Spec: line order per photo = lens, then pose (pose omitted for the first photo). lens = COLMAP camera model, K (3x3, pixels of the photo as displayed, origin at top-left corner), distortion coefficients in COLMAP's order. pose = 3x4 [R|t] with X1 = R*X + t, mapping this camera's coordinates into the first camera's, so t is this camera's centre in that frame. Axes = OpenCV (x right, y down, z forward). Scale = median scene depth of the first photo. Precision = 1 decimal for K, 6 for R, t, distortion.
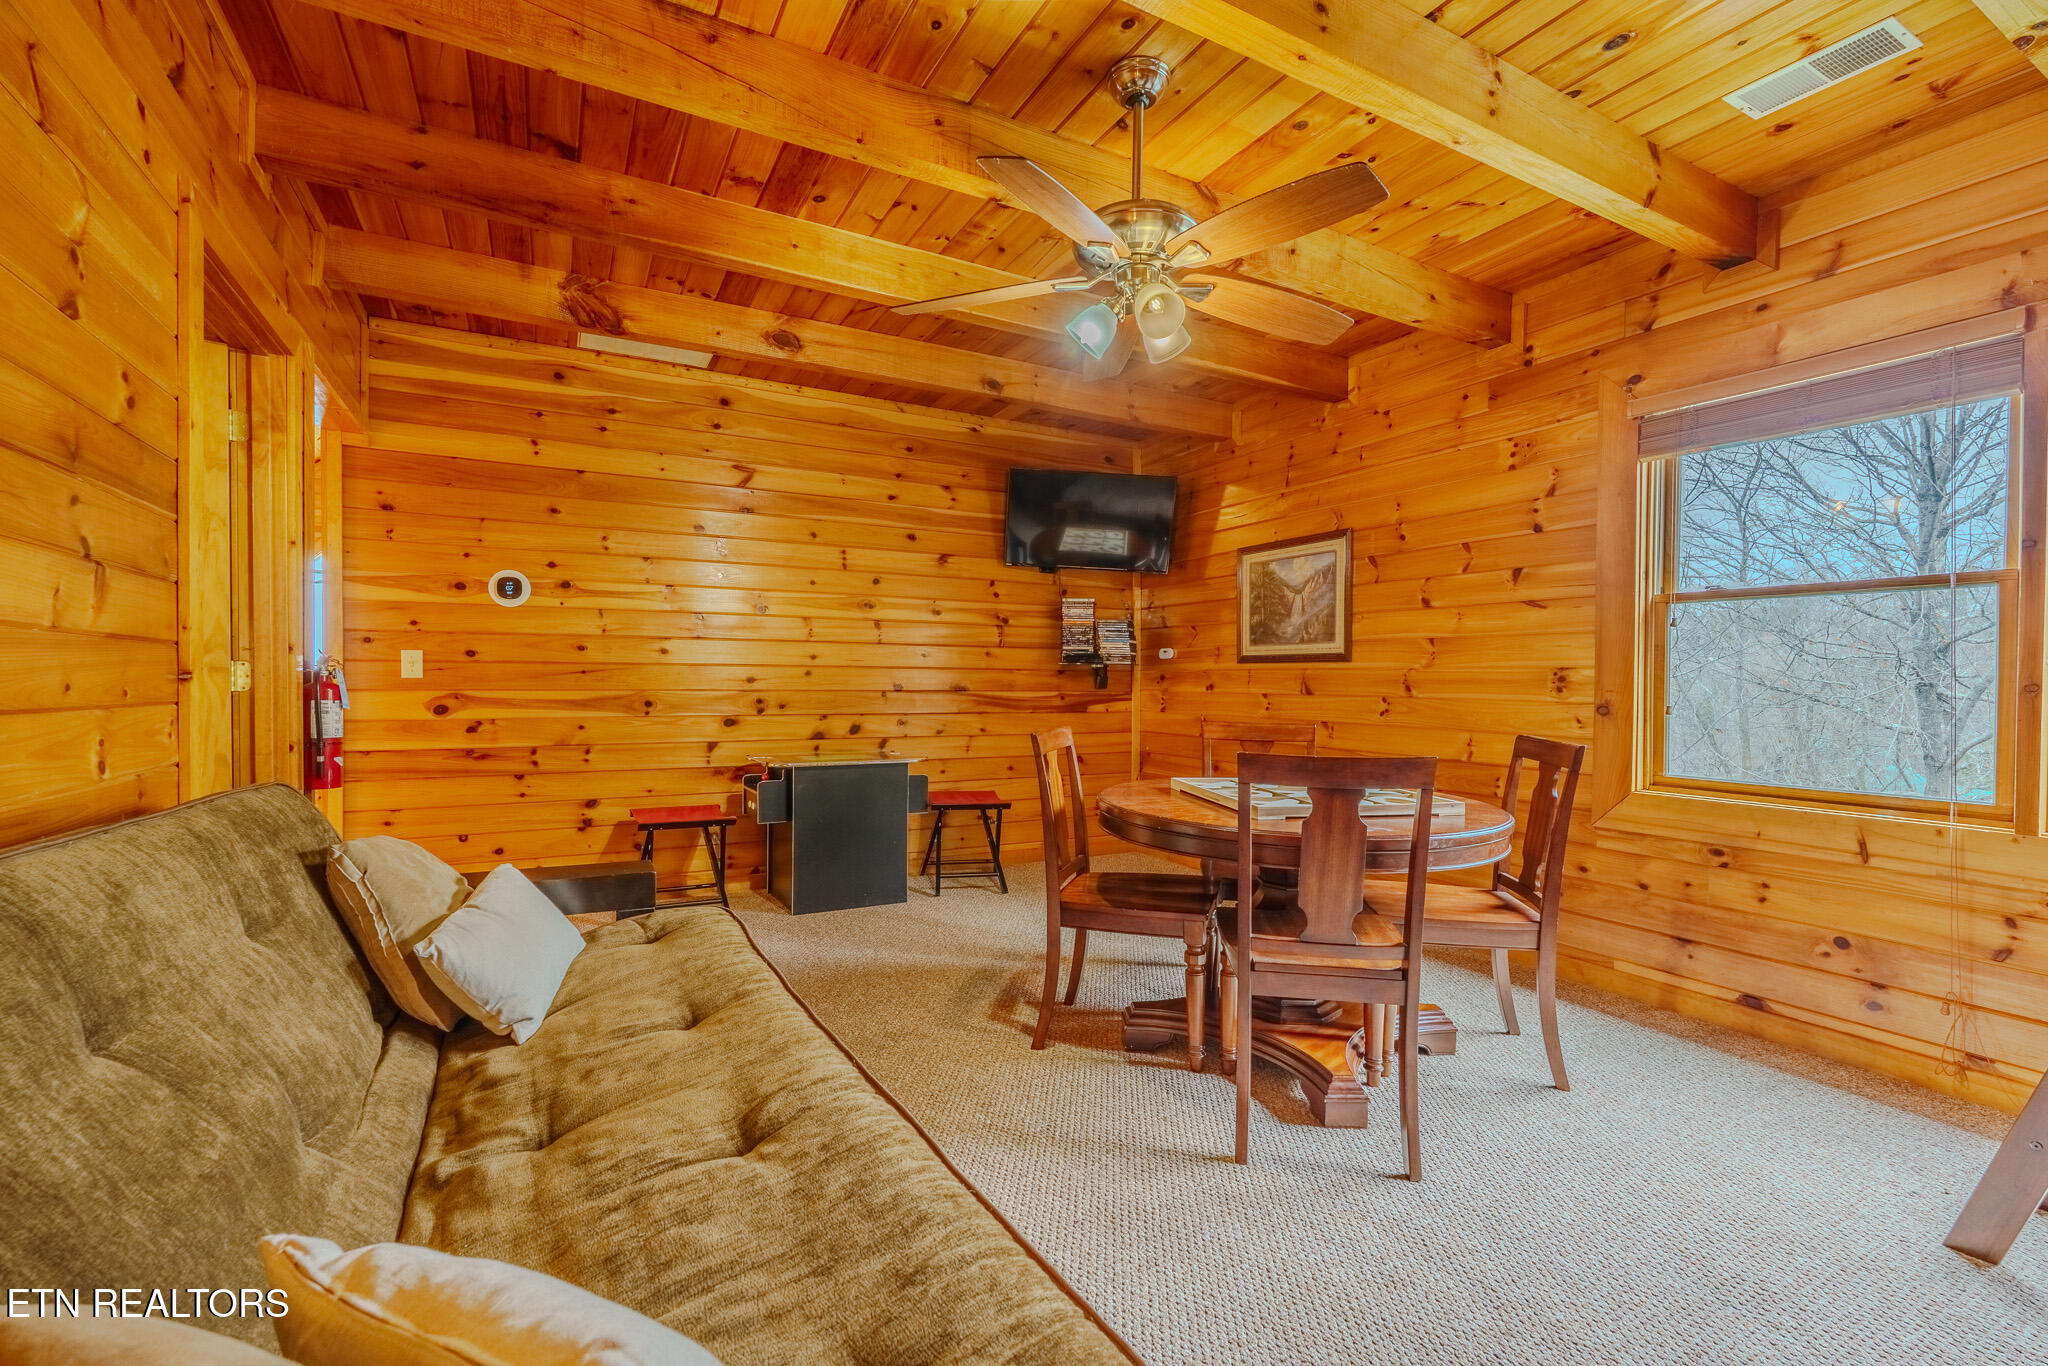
lens RADIAL K [[905.7, 0, 1020.6], [0, 905.7, 685.4], [0, 0, 1]] dist [-0.009192, 0.002903]
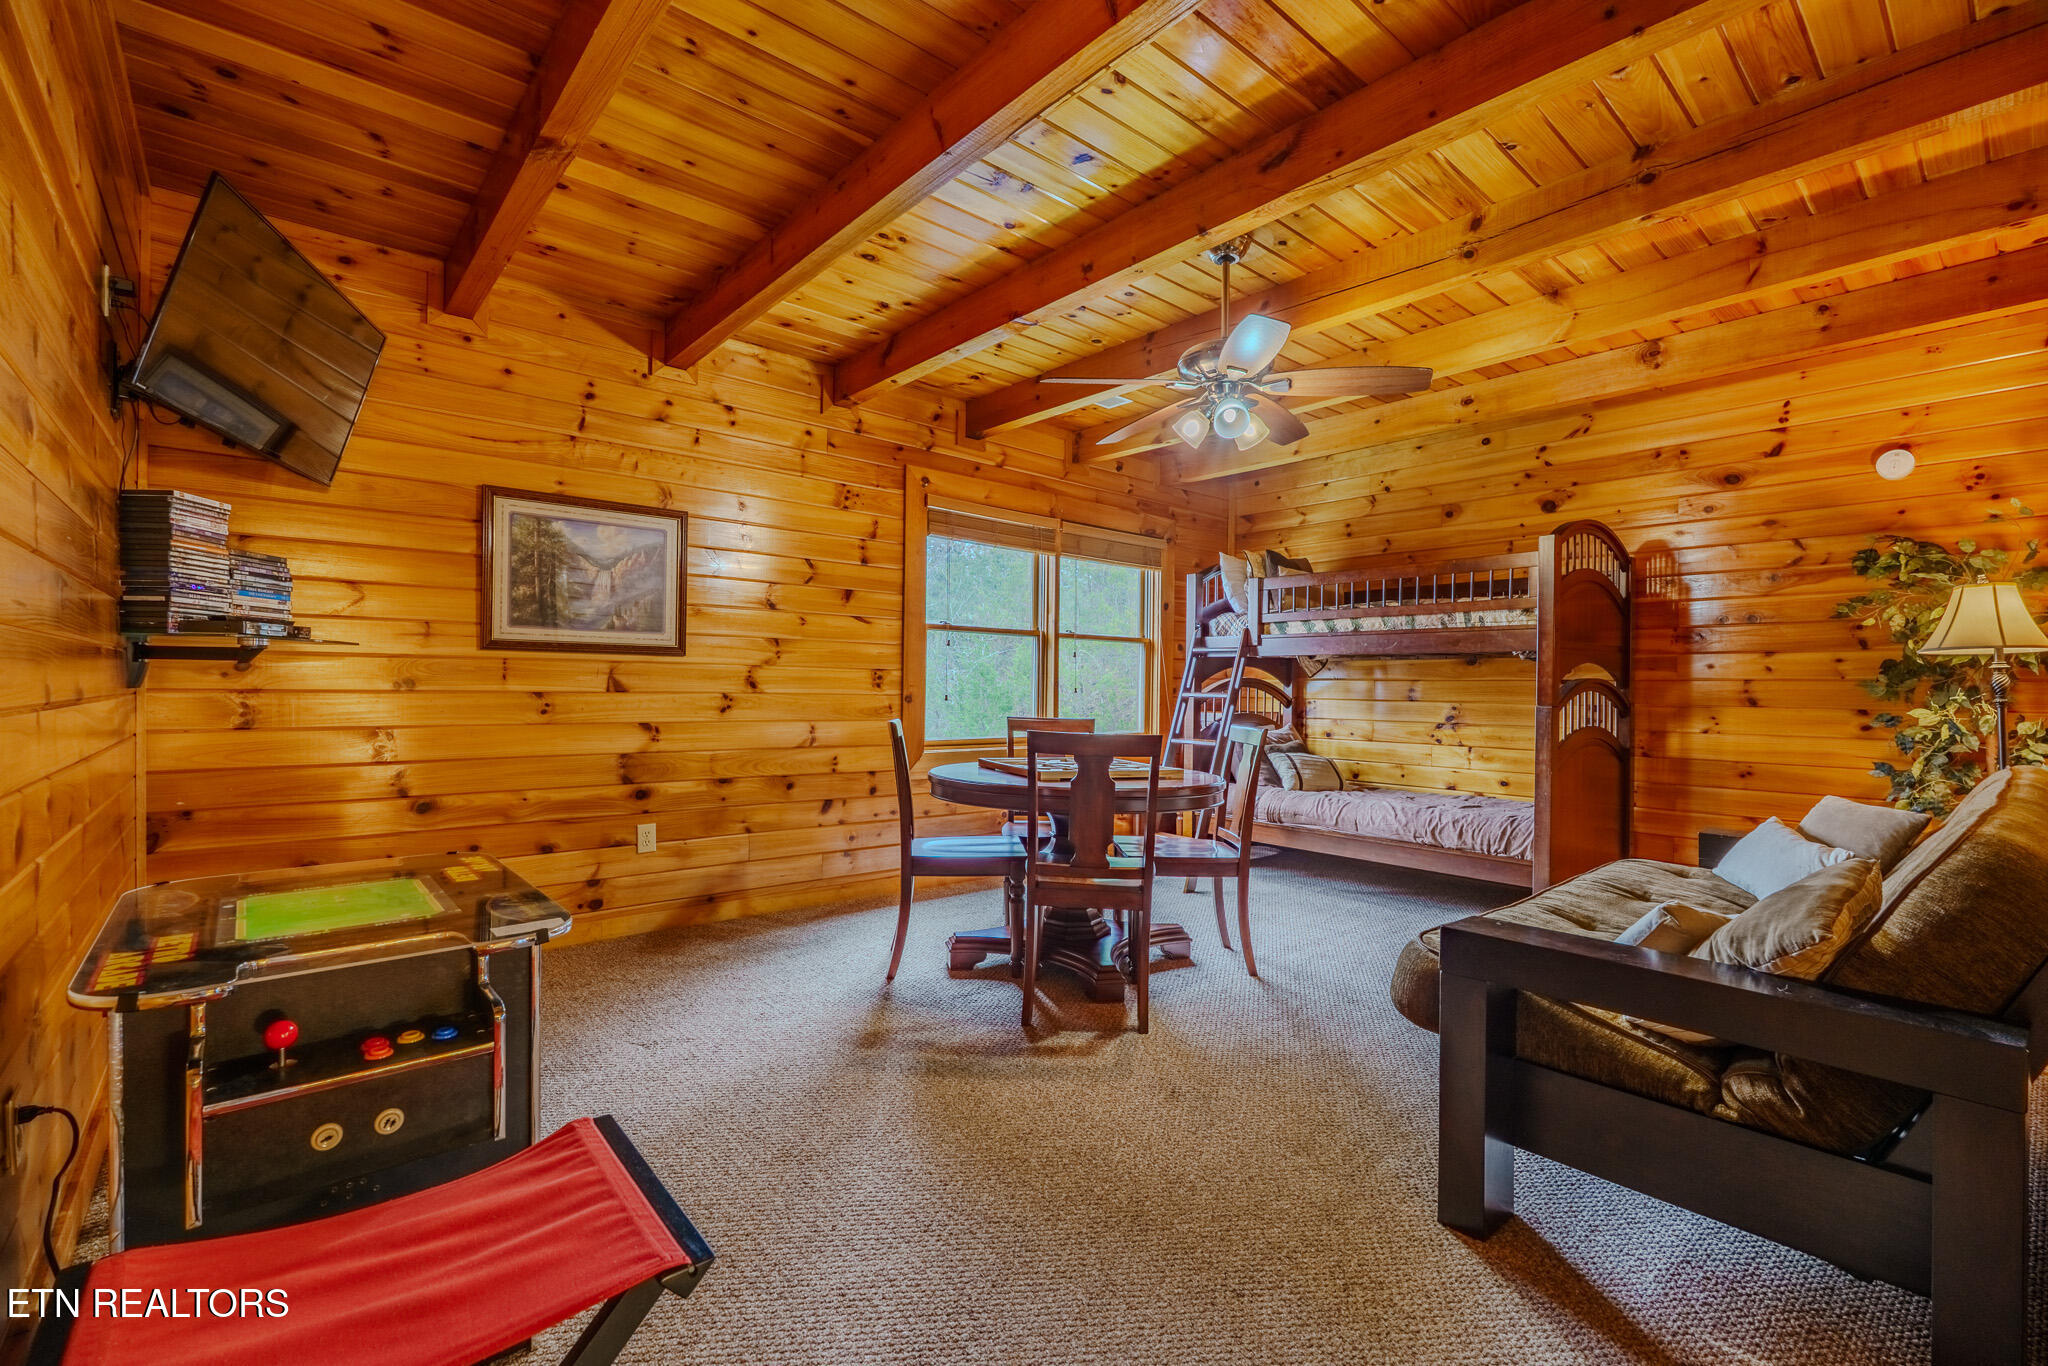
lens RADIAL K [[905.7, 0, 1019.4], [0, 905.7, 691.1], [0, 0, 1]] dist [-0.009192, 0.002903]
pose [[-0.216220, -0.016818, 0.976200, -0.590013], [-0.009651, 0.999840, 0.015087, -0.007415], [-0.976297, -0.006159, -0.216348, 0.829870]]
